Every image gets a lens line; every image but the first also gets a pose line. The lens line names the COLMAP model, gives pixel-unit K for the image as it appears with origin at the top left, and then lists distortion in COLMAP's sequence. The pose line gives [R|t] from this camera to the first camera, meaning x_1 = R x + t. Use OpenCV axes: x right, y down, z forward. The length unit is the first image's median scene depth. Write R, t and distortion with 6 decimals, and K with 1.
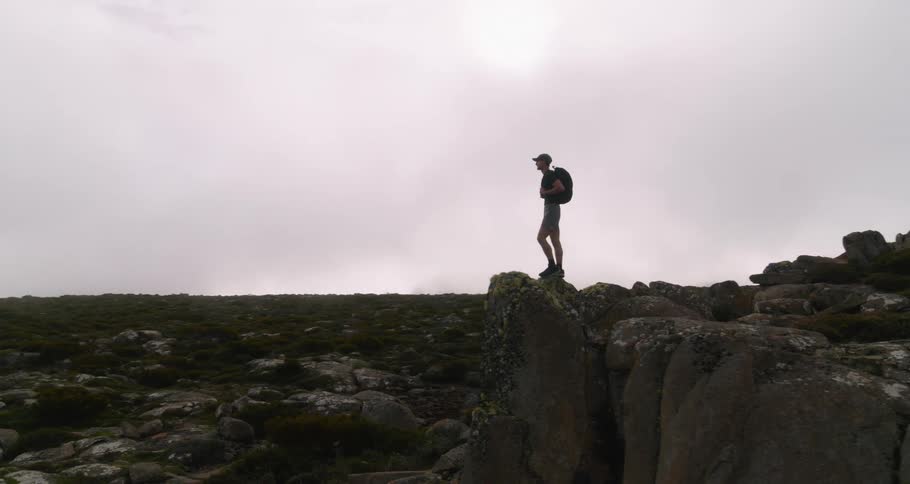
lens RADIAL K [[620.9, 0, 461.6], [0, 620.9, 246.3], [0, 0, 1]] dist [-0.114224, 0.064571]
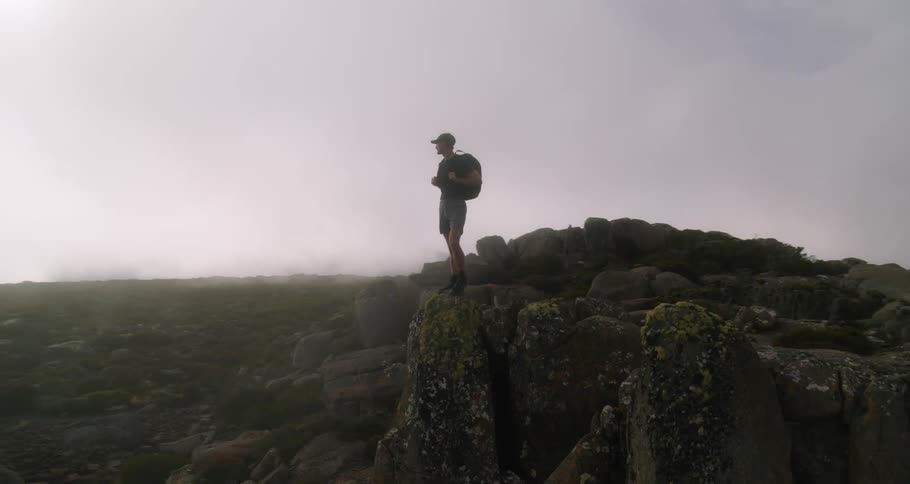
lens RADIAL K [[620.9, 0, 459.5], [0, 620.9, 238.3], [0, 0, 1]] dist [-0.114224, 0.064571]
pose [[0.733407, 0.039091, 0.678665, -0.172636], [-0.042201, 0.999038, -0.011939, -0.004318], [-0.678479, -0.019884, 0.734351, 0.191419]]
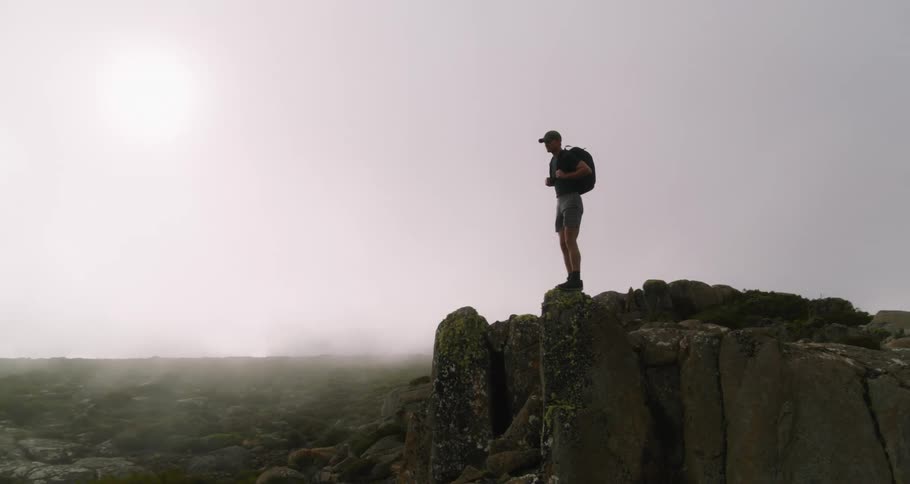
lens RADIAL K [[620.9, 0, 463.8], [0, 620.9, 239.6], [0, 0, 1]] dist [-0.114224, 0.064571]
pose [[0.832367, 0.106073, 0.543979, -0.211698], [-0.039521, 0.990375, -0.132645, 0.033202], [-0.552814, 0.088911, 0.828548, 0.038176]]
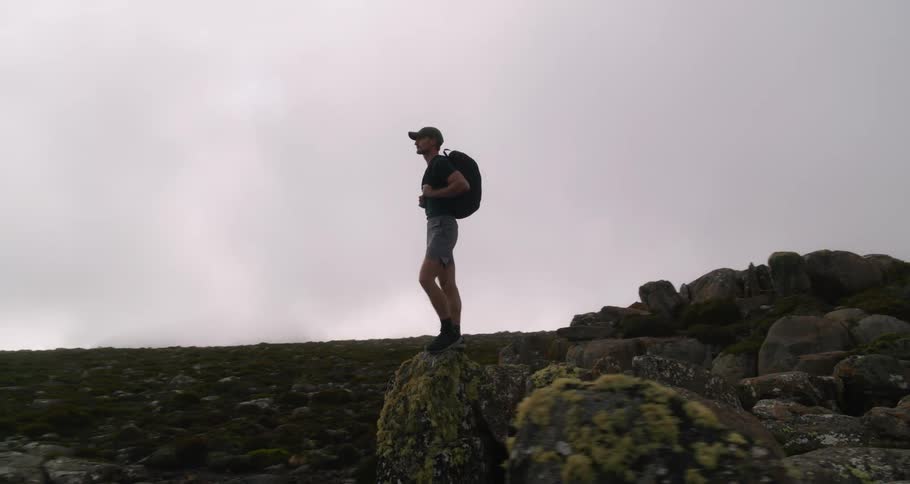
lens RADIAL K [[620.9, 0, 459.4], [0, 620.9, 247.6], [0, 0, 1]] dist [-0.114224, 0.064571]
pose [[0.914568, 0.036060, 0.402822, -0.028019], [-0.004737, 0.996904, -0.078487, 0.001065], [-0.404406, 0.069873, 0.911907, 0.224110]]
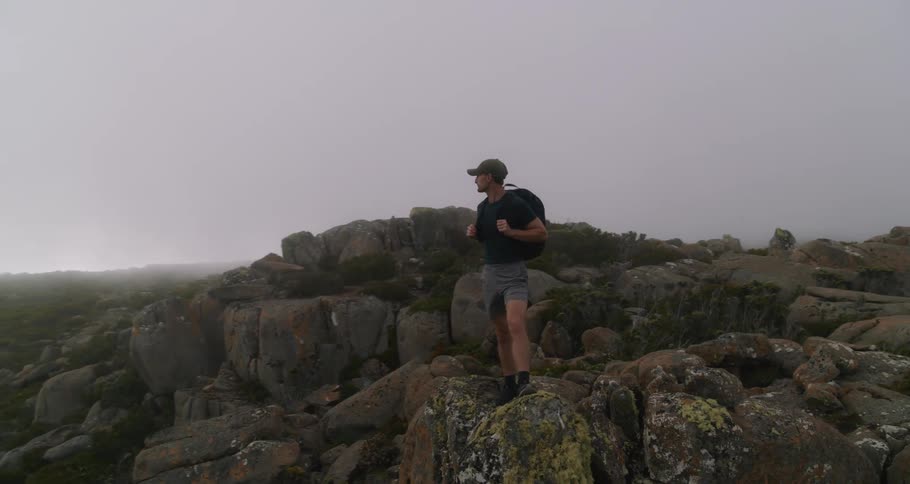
lens RADIAL K [[620.9, 0, 463.9], [0, 620.9, 244.0], [0, 0, 1]] dist [-0.114224, 0.064571]
pose [[0.400648, -0.016984, 0.916075, -0.110896], [-0.002644, 0.999803, 0.019692, -0.027317], [-0.916228, -0.010311, 0.400524, 0.397766]]
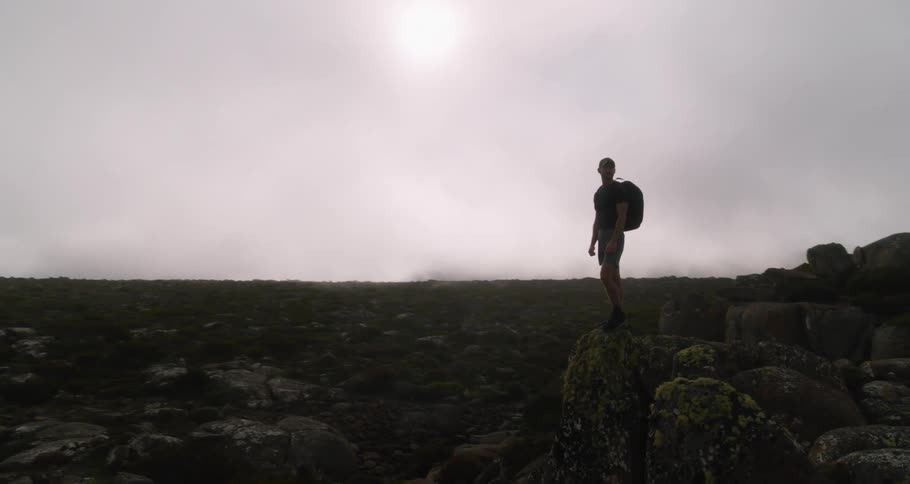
lens RADIAL K [[620.9, 0, 459.2], [0, 620.9, 244.0], [0, 0, 1]] dist [-0.114224, 0.064571]
pose [[0.987556, 0.023517, 0.155501, -0.067605], [-0.026408, 0.999514, 0.016551, -0.025739], [-0.155036, -0.020451, 0.987697, 0.140472]]
